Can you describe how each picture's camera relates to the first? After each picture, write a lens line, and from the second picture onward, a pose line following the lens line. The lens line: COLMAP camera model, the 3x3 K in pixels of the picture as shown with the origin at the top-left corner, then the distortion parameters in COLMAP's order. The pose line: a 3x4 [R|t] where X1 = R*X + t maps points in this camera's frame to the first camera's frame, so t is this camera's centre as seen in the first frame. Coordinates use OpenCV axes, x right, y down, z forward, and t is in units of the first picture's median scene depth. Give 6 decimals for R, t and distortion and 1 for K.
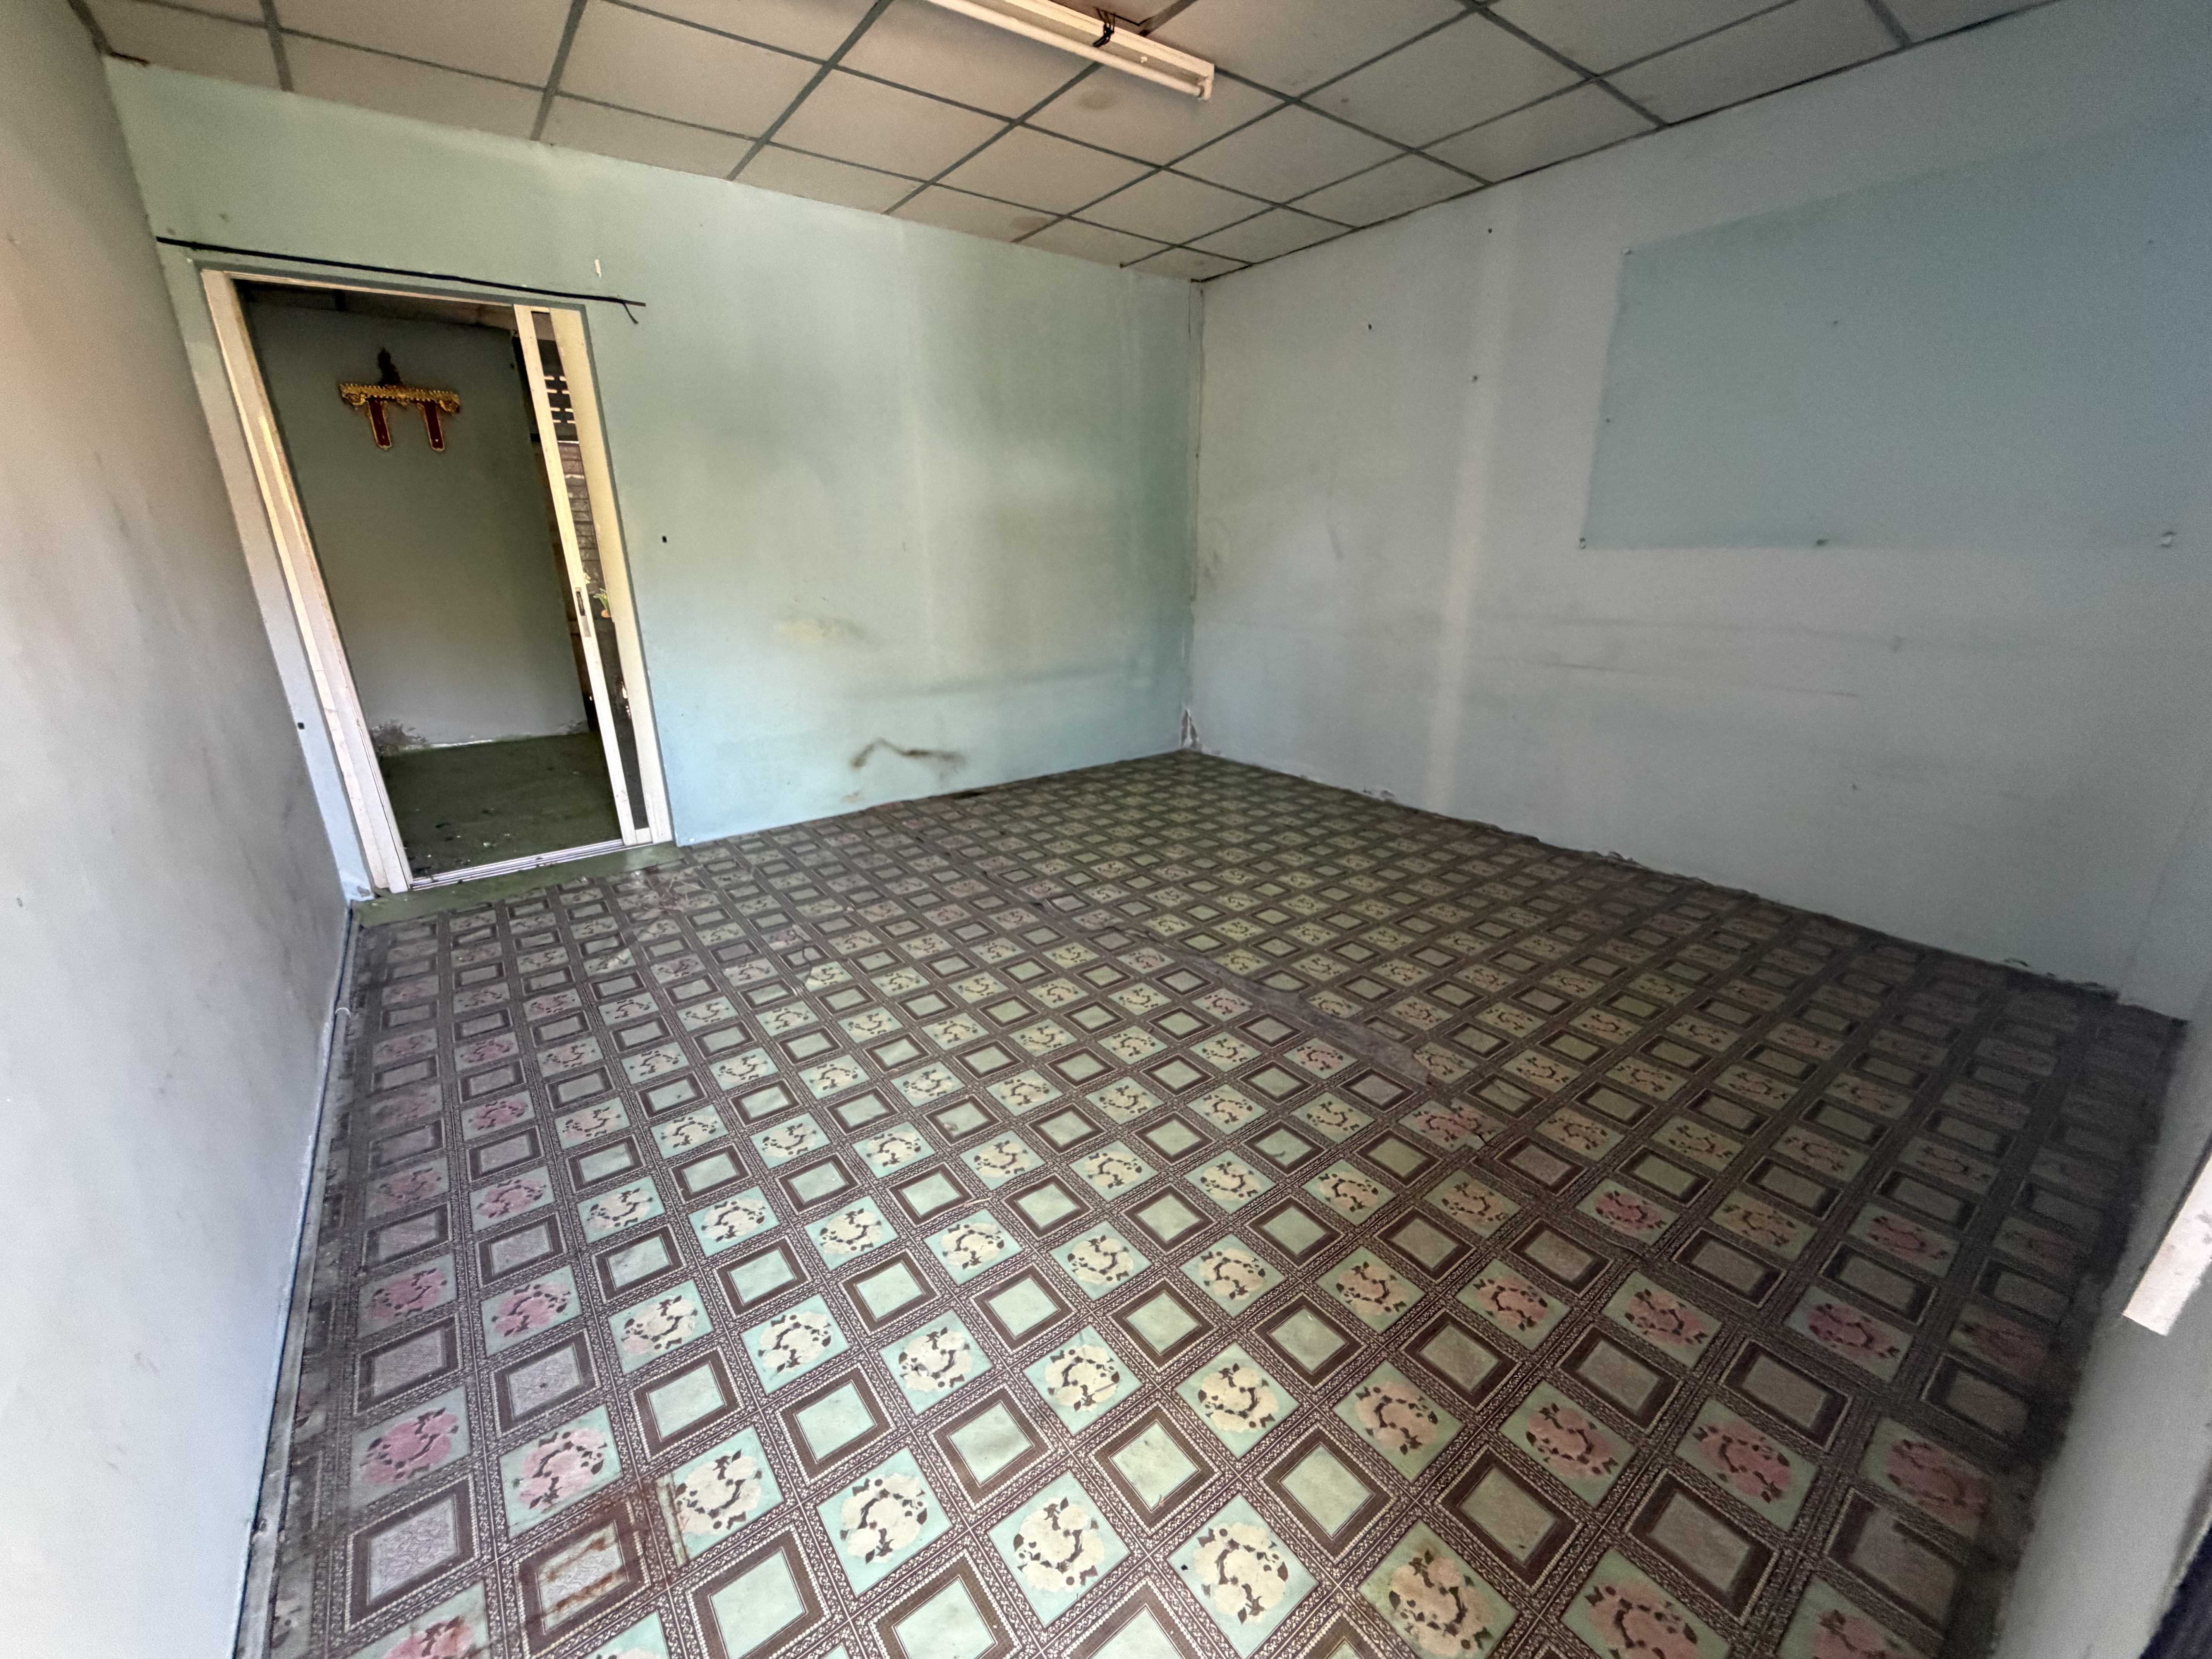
lens RADIAL K [[886.1, 0, 1105.1], [0, 886.1, 834.0], [0, 0, 1]] dist [0.002528, 0.000468]
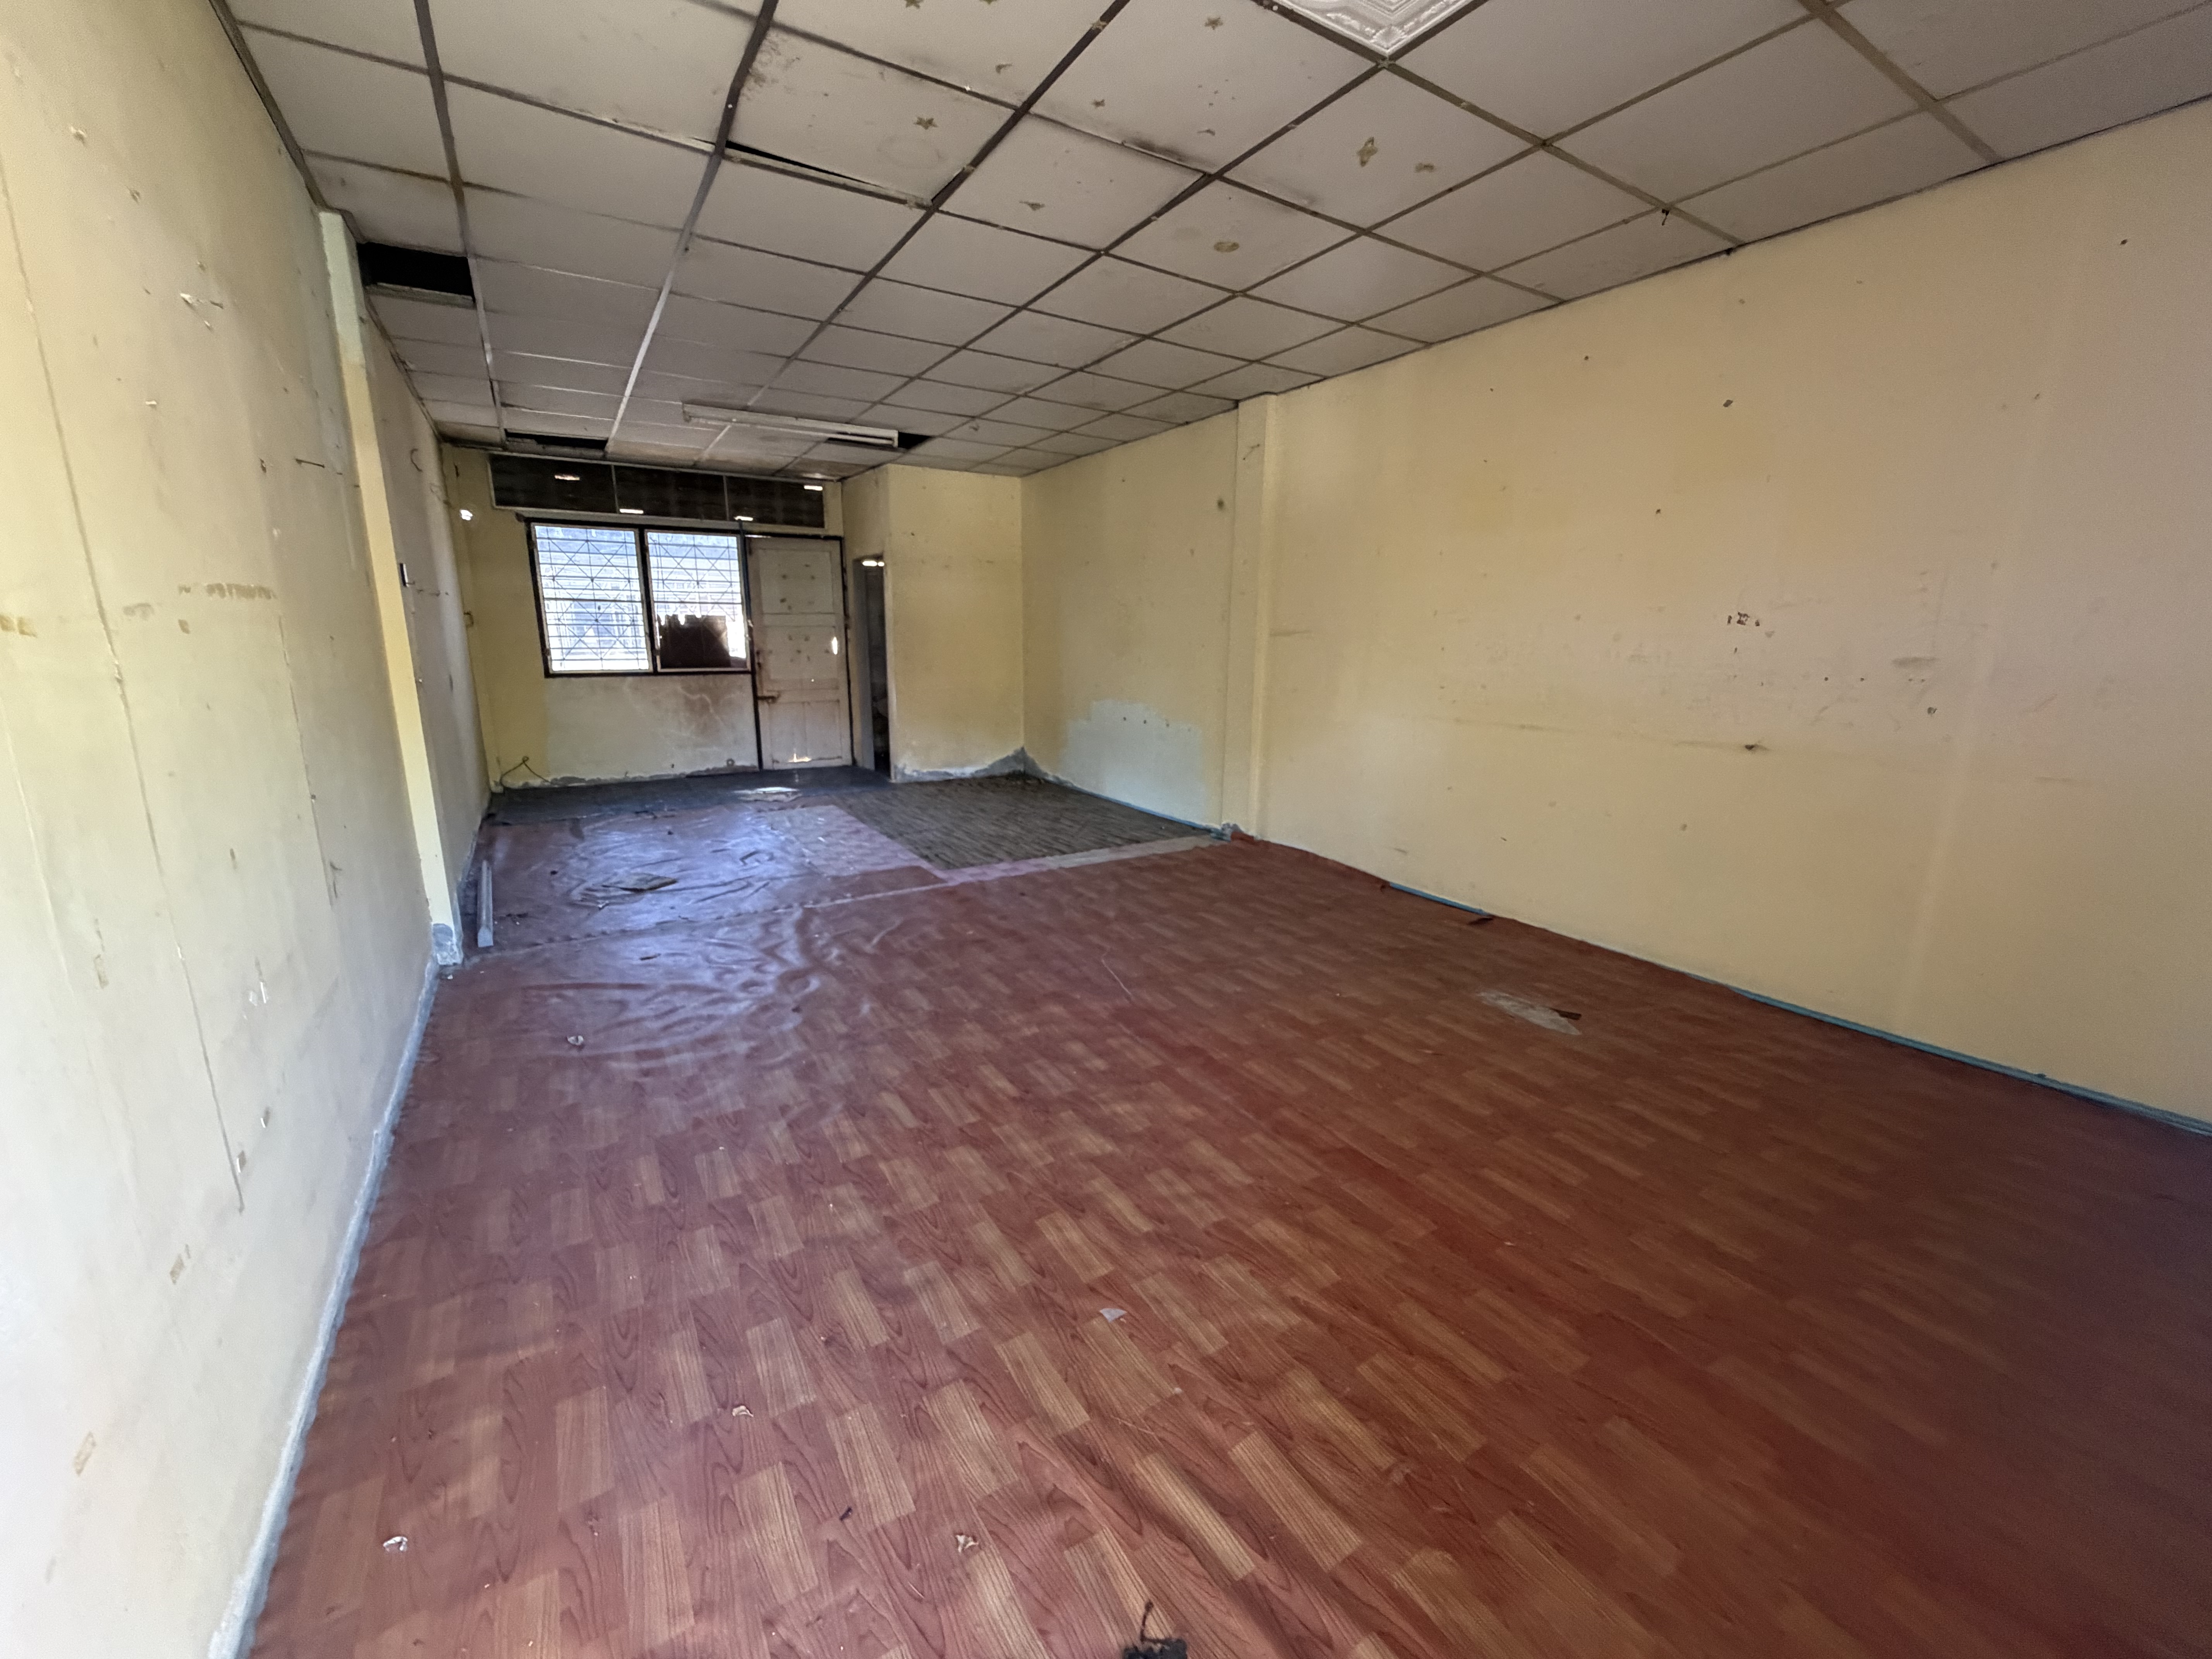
lens RADIAL K [[886.1, 0, 1105.8], [0, 886.1, 838.4], [0, 0, 1]] dist [0.002528, 0.000468]
pose [[0.997221, 0.029471, -0.068418, -0.102952], [-0.035760, 0.995061, -0.092602, -0.043407], [0.065351, 0.094791, 0.993350, 0.133339]]
